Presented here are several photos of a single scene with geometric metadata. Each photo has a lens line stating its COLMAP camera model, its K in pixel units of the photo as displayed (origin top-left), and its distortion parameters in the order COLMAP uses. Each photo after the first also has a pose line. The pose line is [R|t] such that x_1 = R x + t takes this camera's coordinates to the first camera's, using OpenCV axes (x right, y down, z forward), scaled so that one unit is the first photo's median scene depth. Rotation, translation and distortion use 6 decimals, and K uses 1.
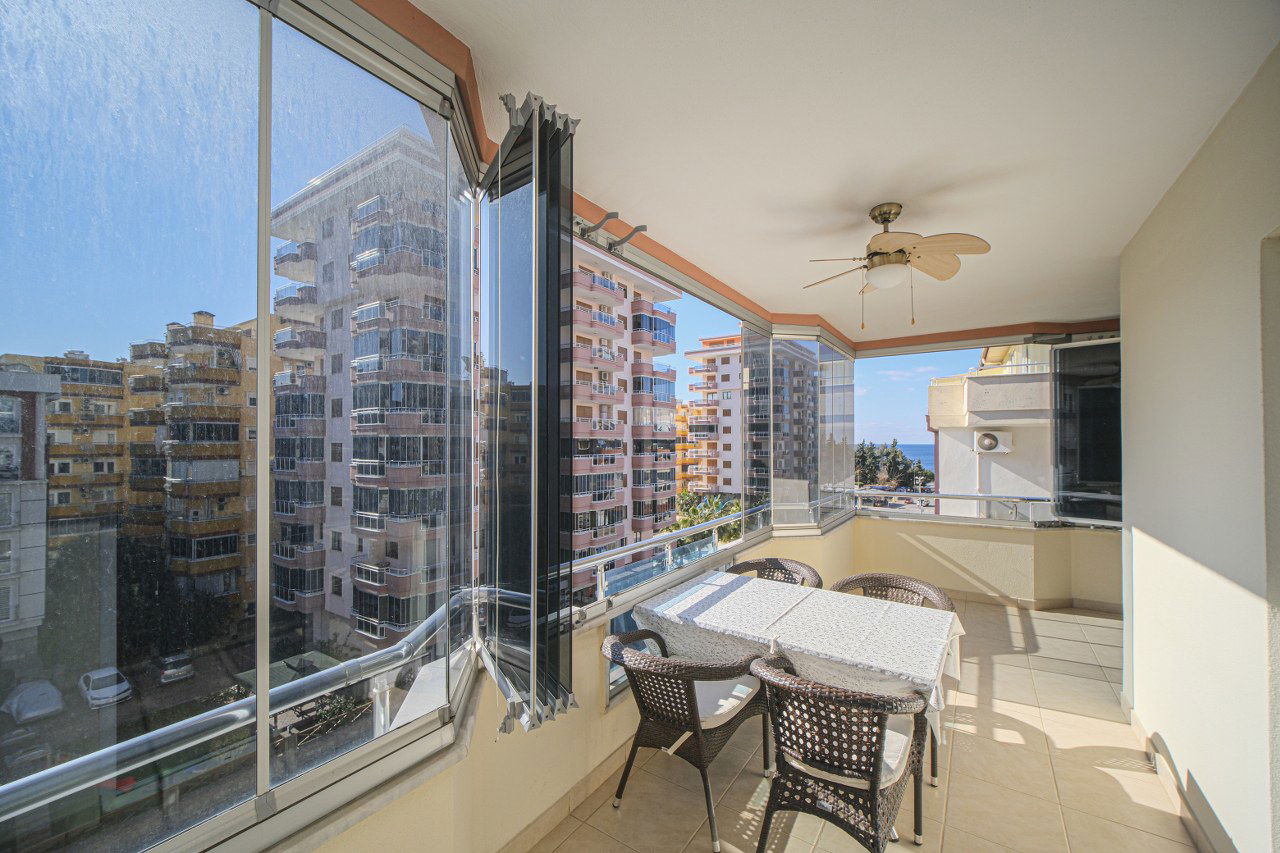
lens RADIAL K [[504.0, 0, 640.8], [0, 504.0, 436.1], [0, 0, 1]] dist [-0.001105, 0.000246]
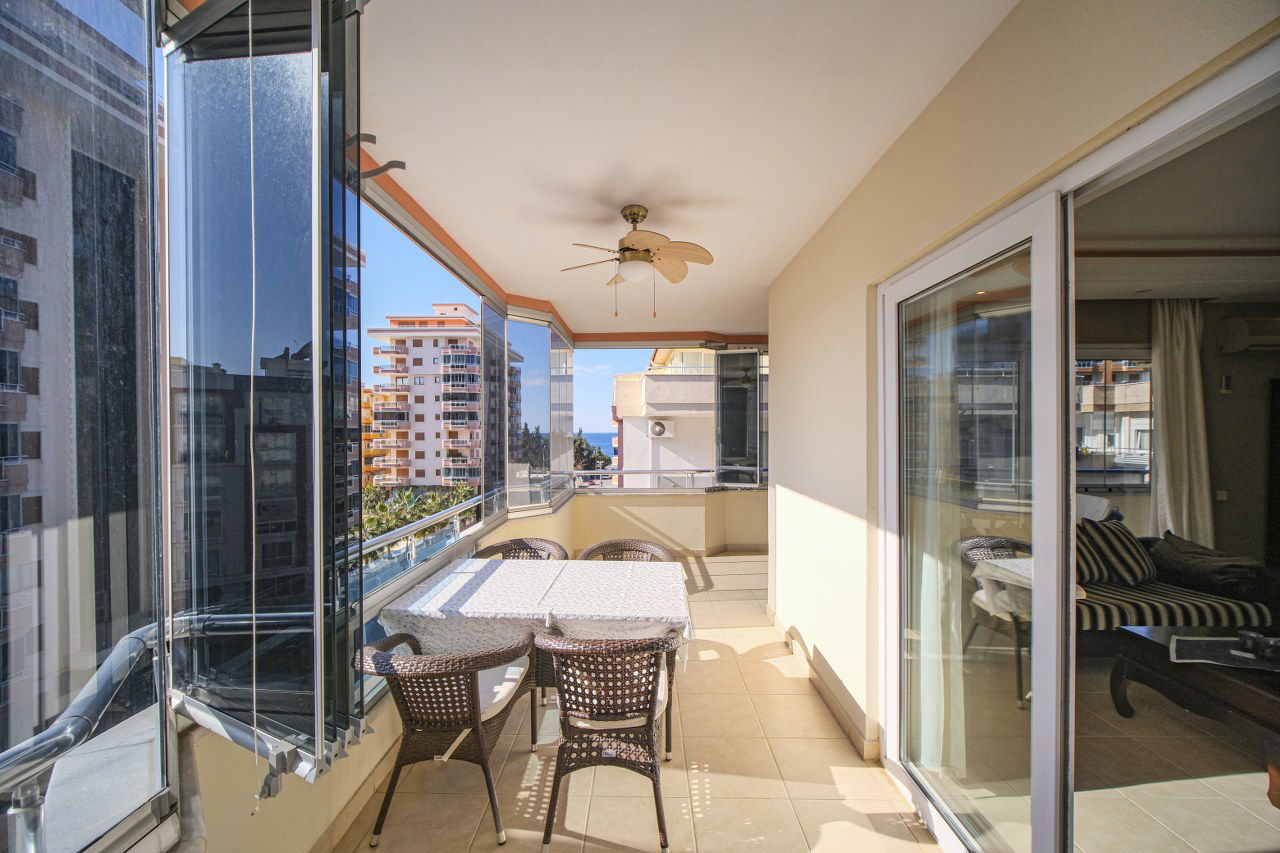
lens RADIAL K [[504.0, 0, 633.3], [0, 504.0, 435.5], [0, 0, 1]] dist [-0.001105, 0.000246]
pose [[0.839936, -0.007268, 0.542636, -0.066763], [-0.003869, 0.999805, 0.019379, 0.013553], [-0.542671, -0.018377, 0.839744, 0.031539]]
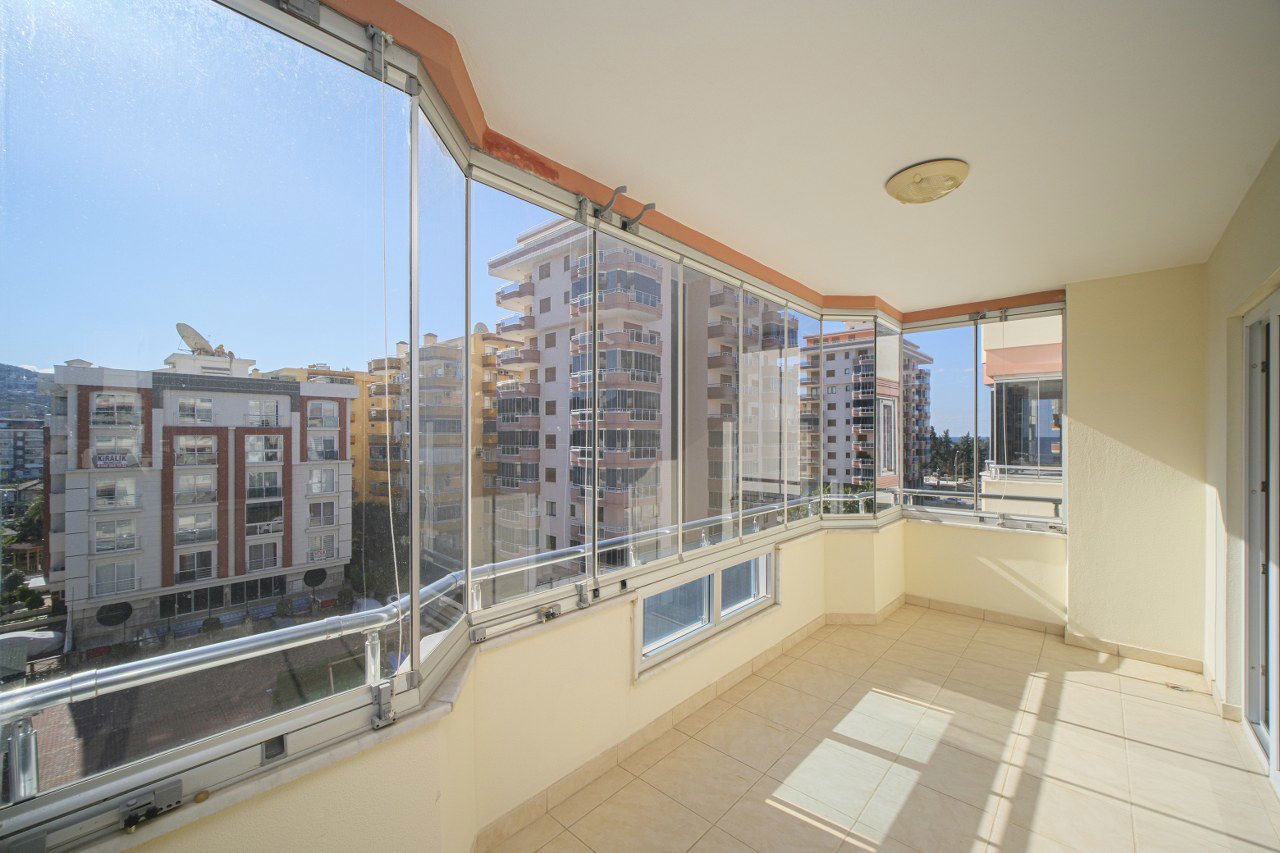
lens RADIAL K [[504.0, 0, 641.7], [0, 504.0, 431.4], [0, 0, 1]] dist [-0.001105, 0.000246]
pose [[0.988778, -0.000487, -0.149395, -1.412614], [0.001267, 0.999986, 0.005121, -0.005385], [0.149390, -0.005253, 0.988764, -2.233816]]
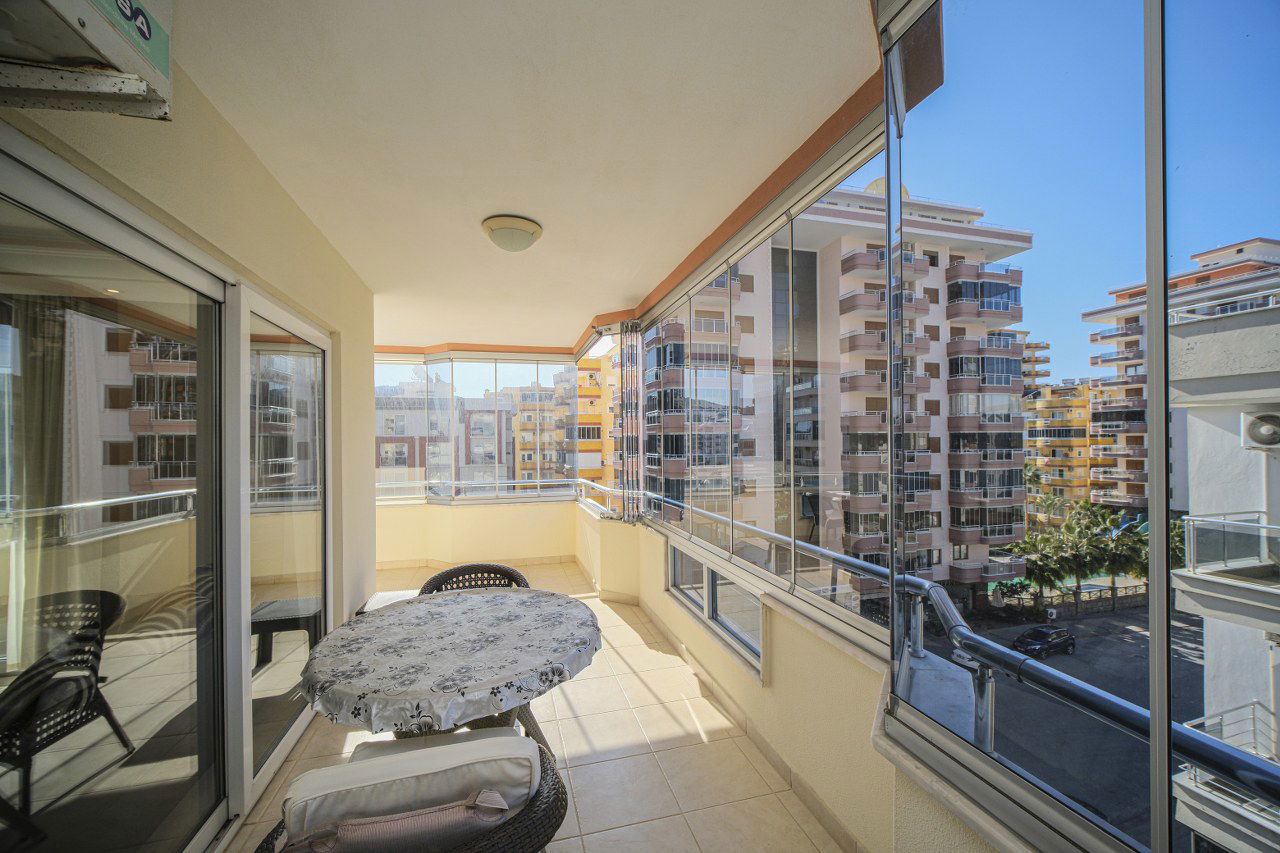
lens RADIAL K [[504.0, 0, 636.0], [0, 504.0, 439.3], [0, 0, 1]] dist [-0.001105, 0.000246]
pose [[0.759345, -0.007684, -0.650642, 1.579641], [0.016428, 0.999838, 0.007364, 0.018719], [0.650480, -0.016280, 0.759349, 0.299934]]
